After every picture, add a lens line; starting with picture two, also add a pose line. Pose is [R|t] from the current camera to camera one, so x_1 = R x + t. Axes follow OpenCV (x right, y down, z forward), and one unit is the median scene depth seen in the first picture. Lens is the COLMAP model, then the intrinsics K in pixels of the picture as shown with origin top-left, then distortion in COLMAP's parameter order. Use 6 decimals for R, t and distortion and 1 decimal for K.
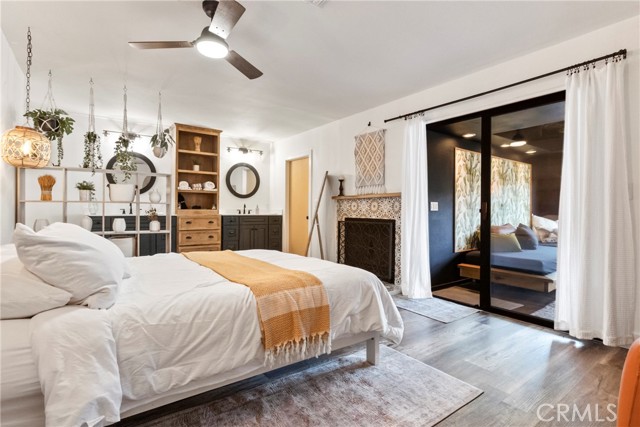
lens RADIAL K [[320.1, 0, 322.4], [0, 320.1, 214.1], [0, 0, 1]] dist [0.000535, -0.000157]
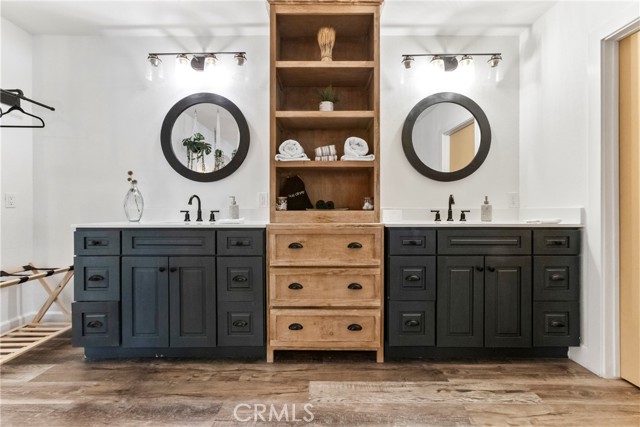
lens RADIAL K [[281.1, 0, 321.6], [0, 281.1, 215.8], [0, 0, 1]] dist [-0.005692, 0.003882]
pose [[0.811138, -0.001316, -0.584853, -0.182081], [-0.001056, 0.999993, -0.003715, -0.006440], [0.584853, 0.003631, 0.811131, 0.677876]]
